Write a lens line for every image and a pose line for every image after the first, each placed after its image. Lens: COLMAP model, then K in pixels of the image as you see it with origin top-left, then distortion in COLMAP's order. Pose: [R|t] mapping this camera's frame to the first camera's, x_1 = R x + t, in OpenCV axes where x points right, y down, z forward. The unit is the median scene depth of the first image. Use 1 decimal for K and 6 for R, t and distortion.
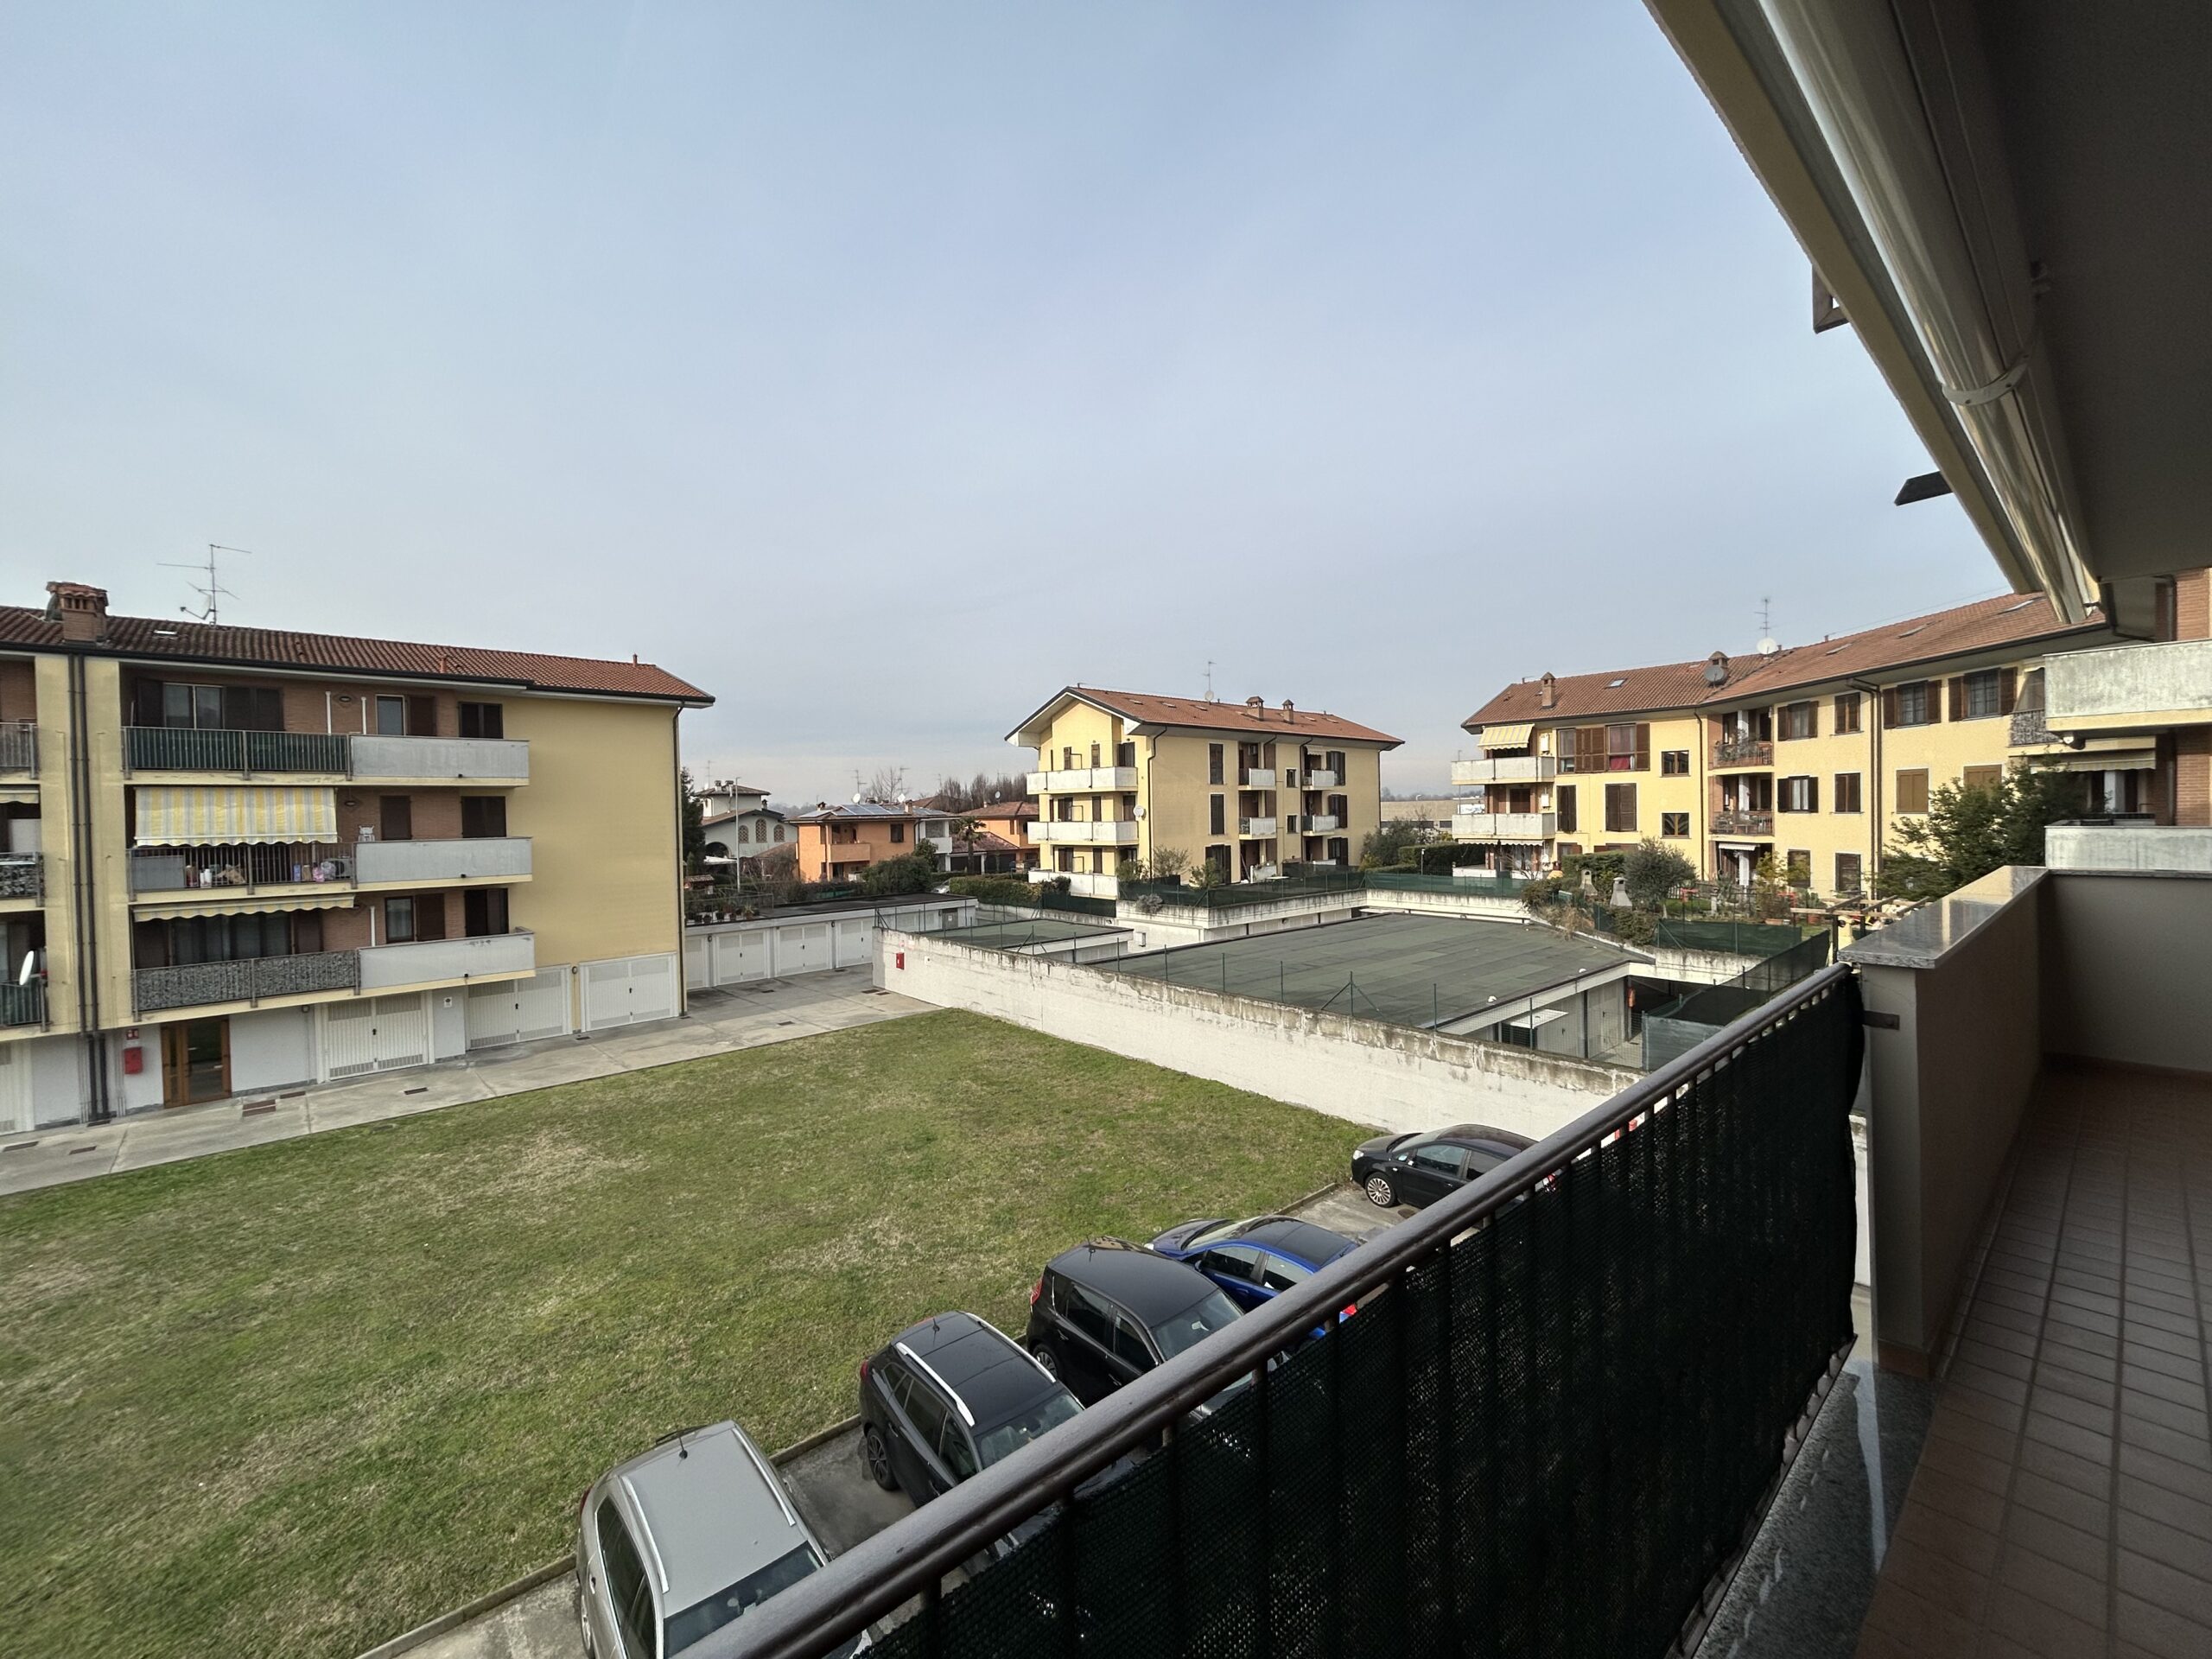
lens RADIAL K [[889.6, 0, 1106.3], [0, 889.6, 817.1], [0, 0, 1]] dist [-0.003799, 0.000946]
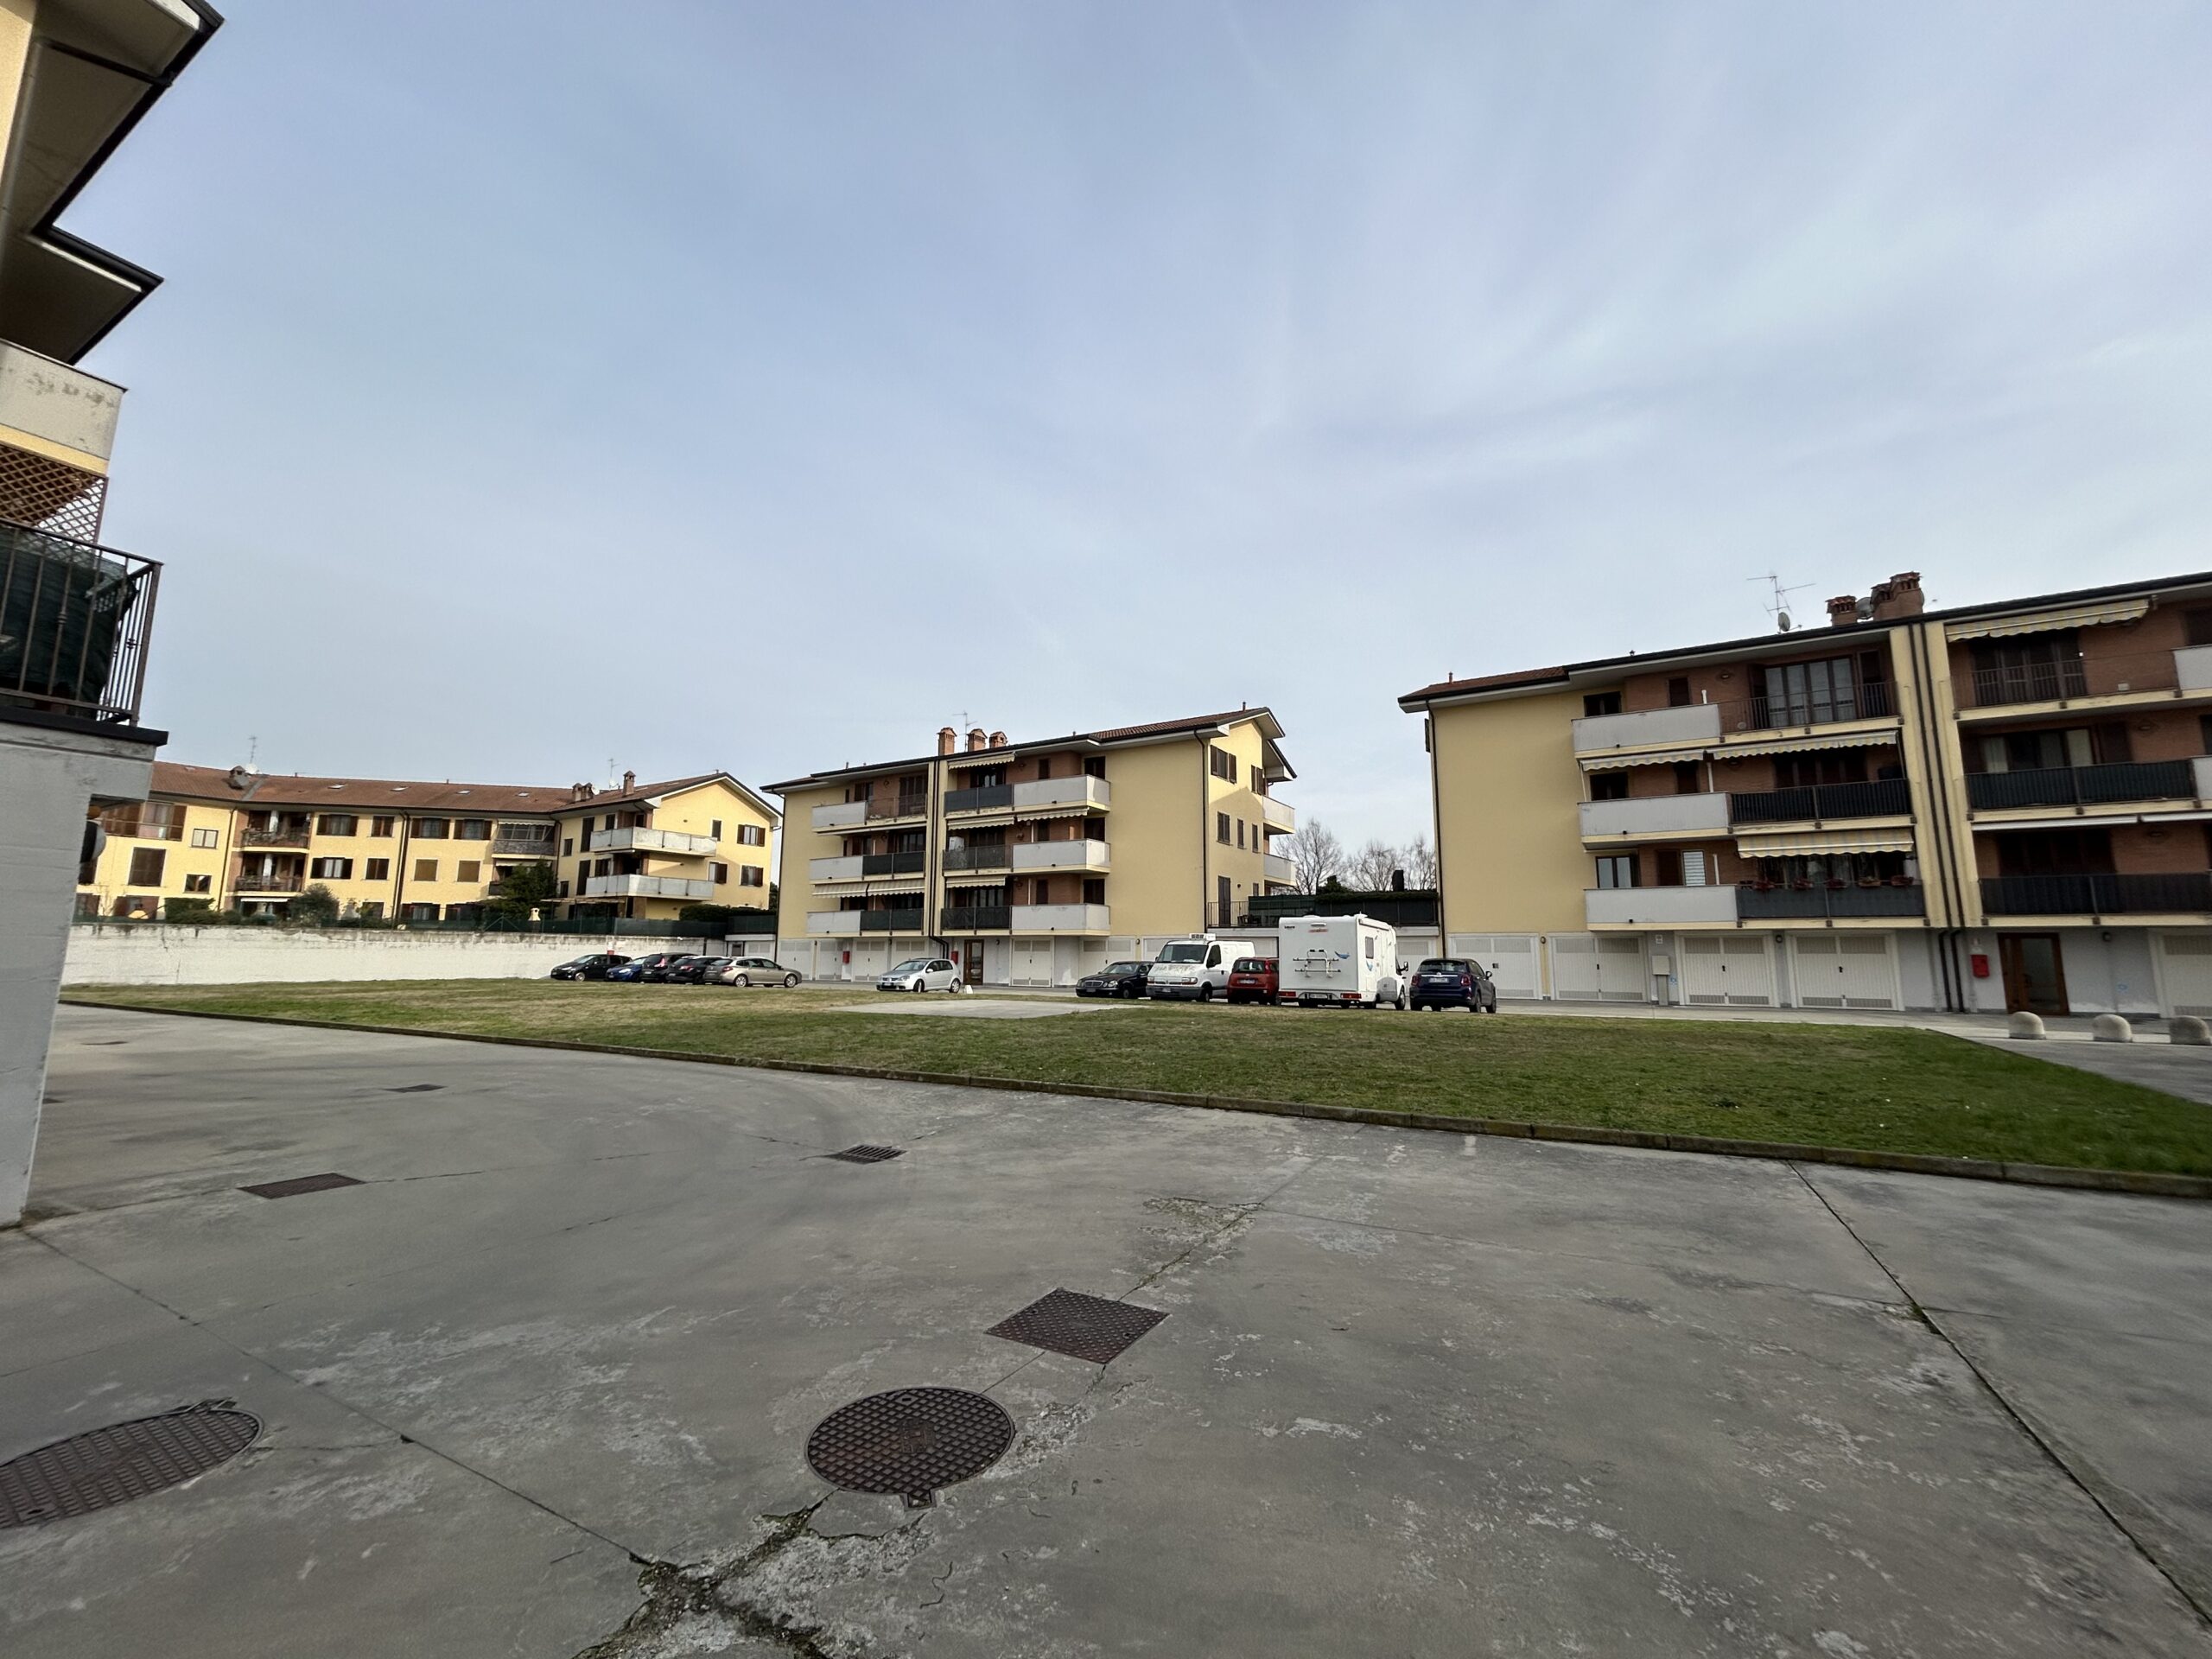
lens RADIAL K [[889.6, 0, 1109.2], [0, 889.6, 829.4], [0, 0, 1]] dist [-0.003799, 0.000946]
pose [[-0.351982, 0.157517, 0.922658, -1.881598], [0.021288, 0.986830, -0.160351, 0.293639], [-0.935765, -0.036799, -0.350700, 0.311575]]
